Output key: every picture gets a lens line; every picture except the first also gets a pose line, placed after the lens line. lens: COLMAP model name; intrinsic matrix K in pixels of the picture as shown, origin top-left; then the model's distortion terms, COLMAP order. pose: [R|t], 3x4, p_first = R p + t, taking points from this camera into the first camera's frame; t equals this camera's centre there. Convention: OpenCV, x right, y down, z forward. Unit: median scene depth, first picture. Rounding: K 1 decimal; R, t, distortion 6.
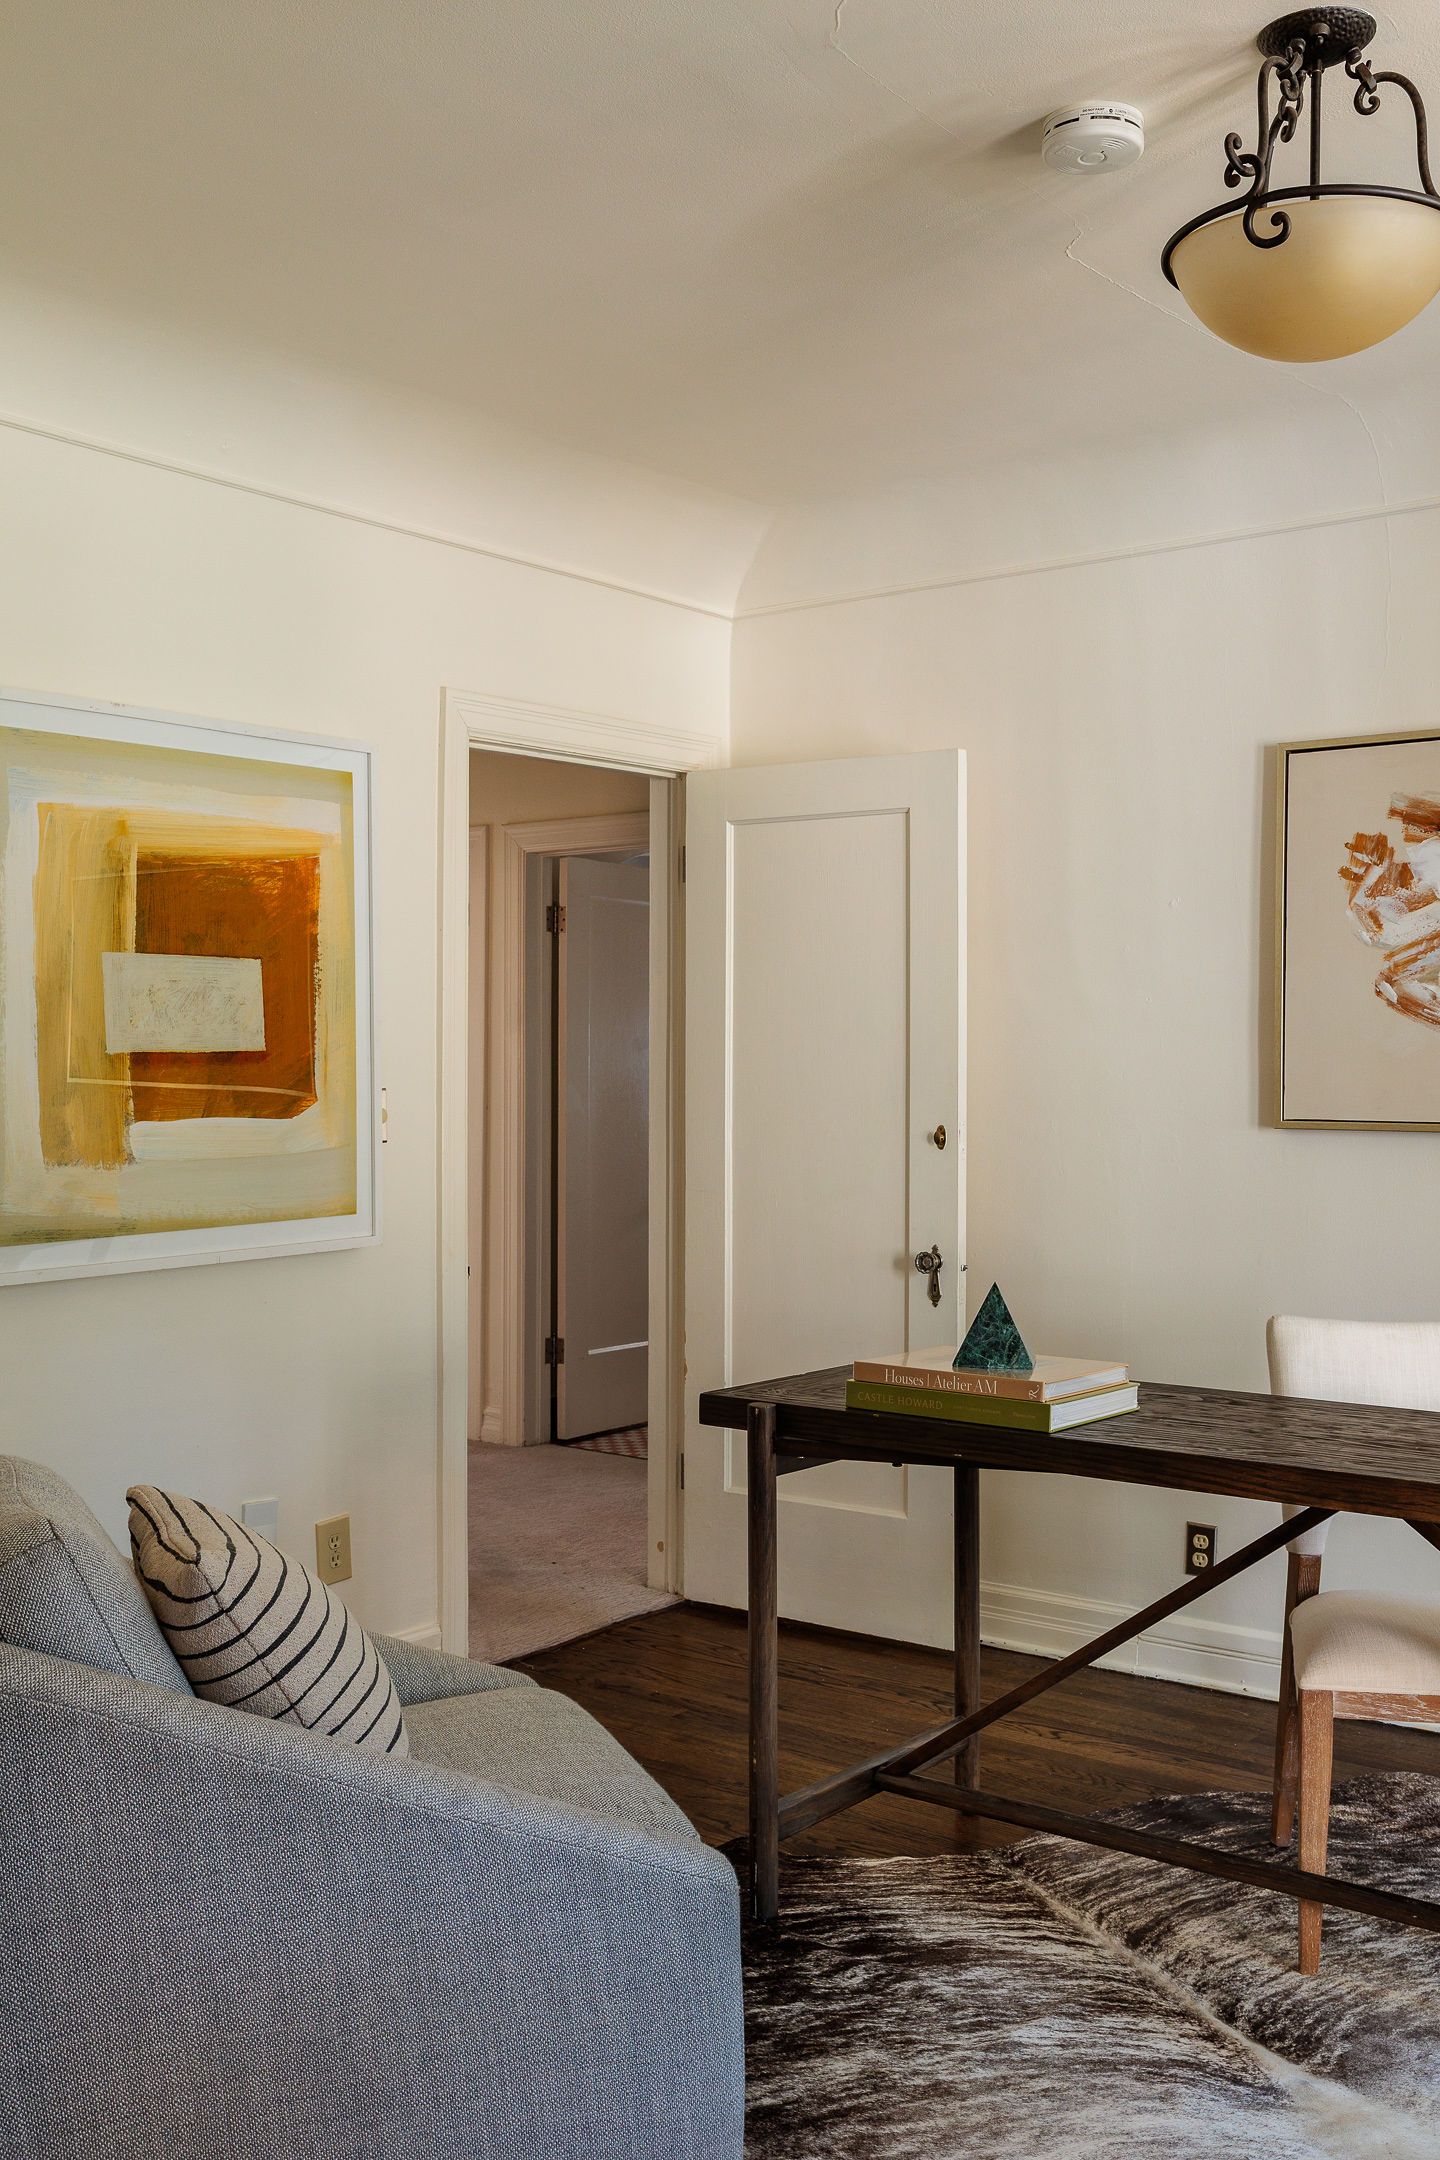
lens RADIAL K [[2137.6, 0, 619.7], [0, 2137.6, 1078.1], [0, 0, 1]] dist [0.013277, 0.020012]
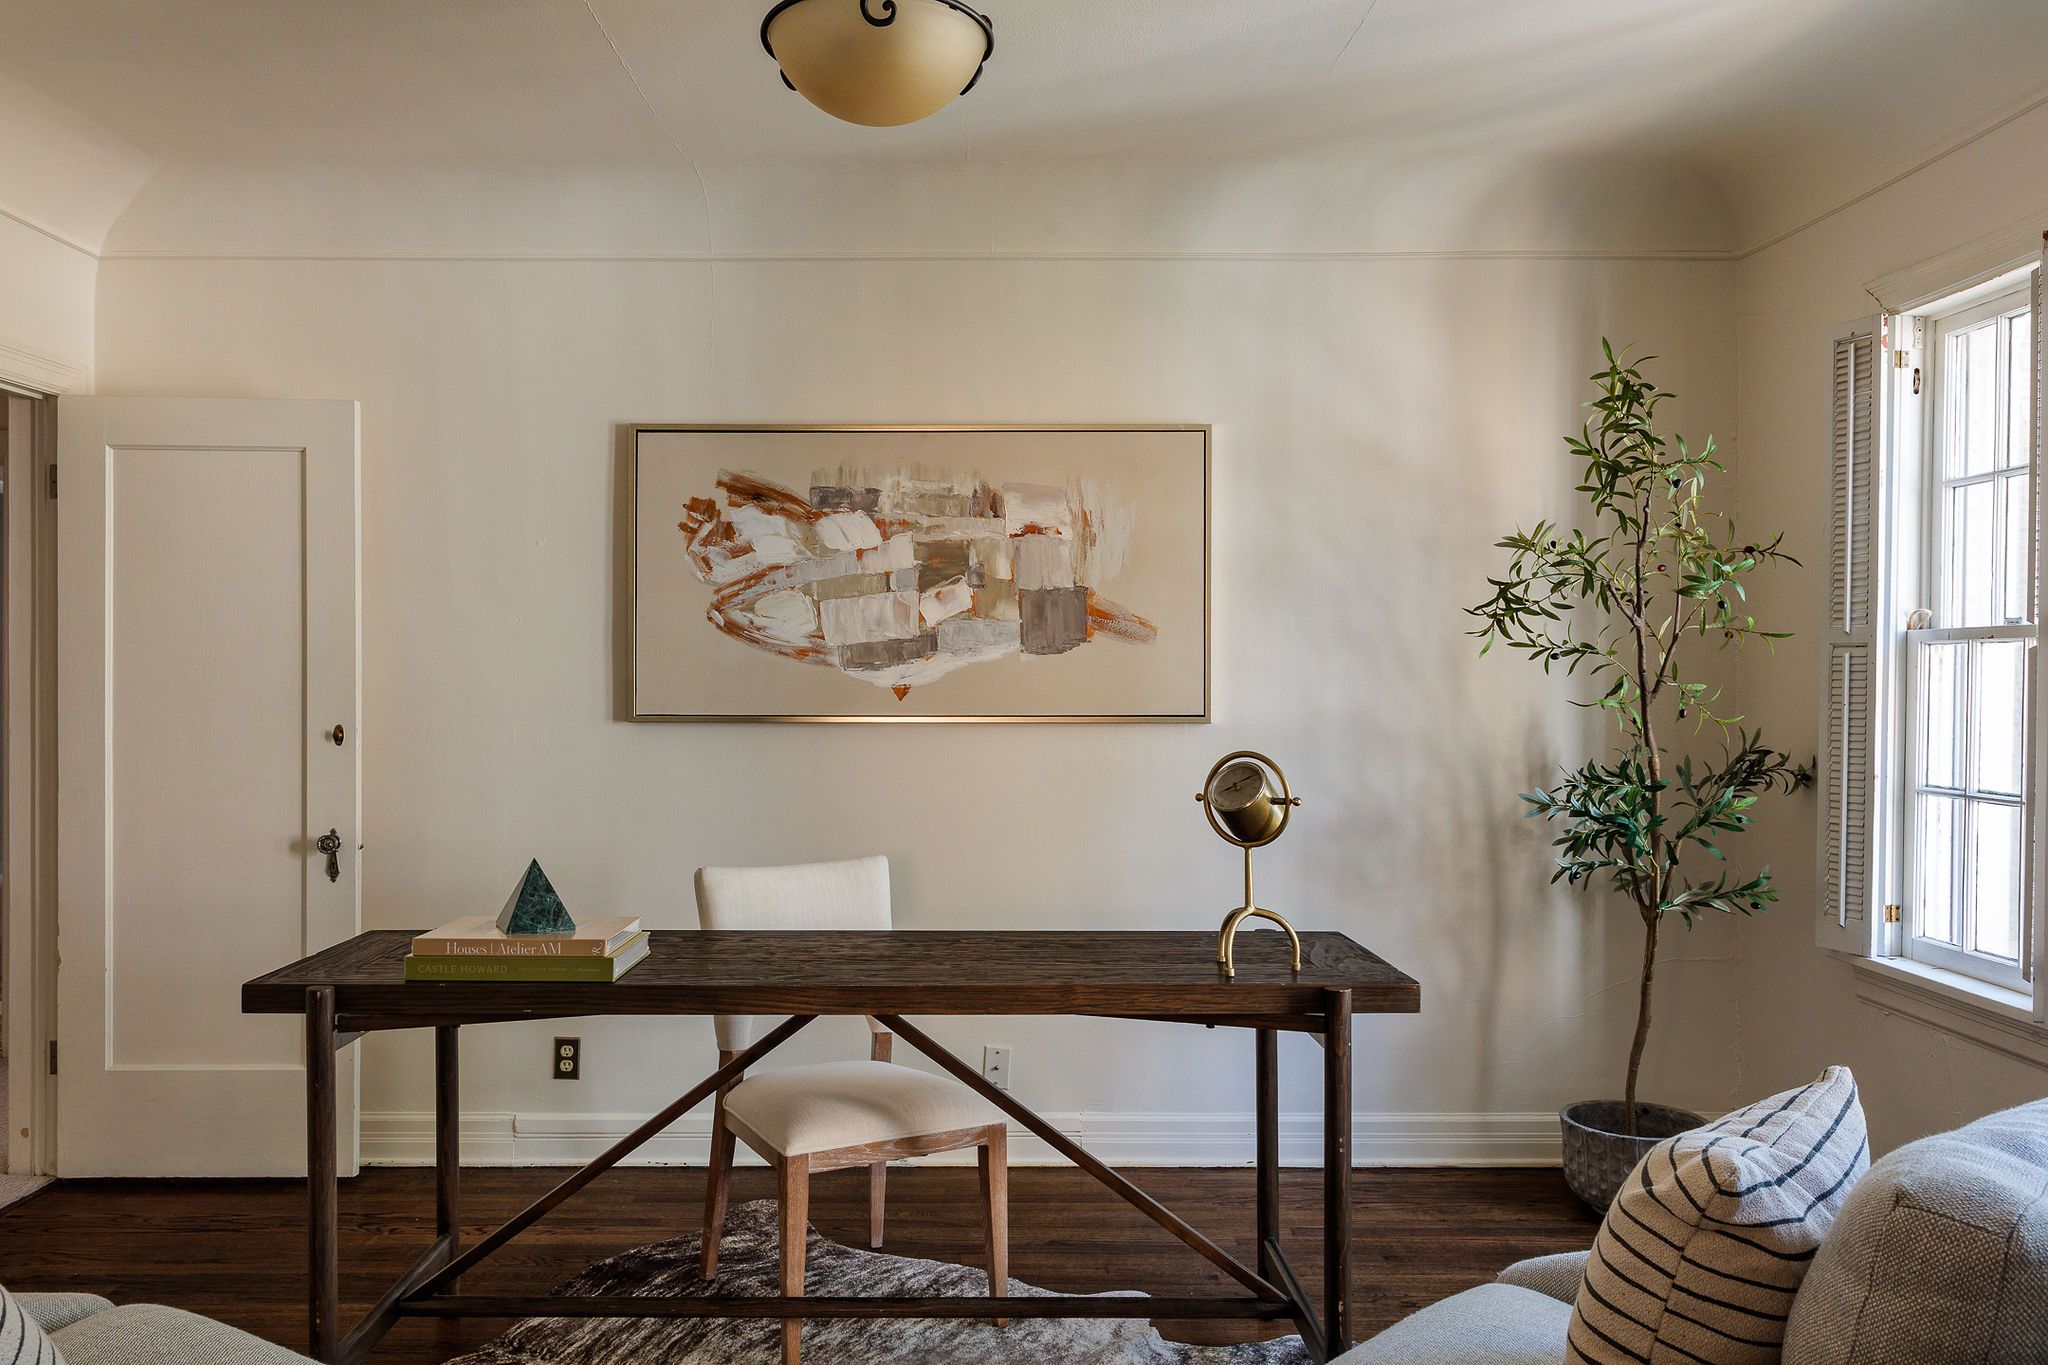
lens RADIAL K [[1589.1, 0, 1024.0], [0, 1589.1, 682.5], [0, 0, 1]] dist [0.001878, 0.005603]
pose [[0.779155, -0.002561, 0.626827, -0.140900], [0.003036, 0.999995, 0.000312, 0.000225], [-0.626824, 0.001660, 0.779159, 0.138523]]
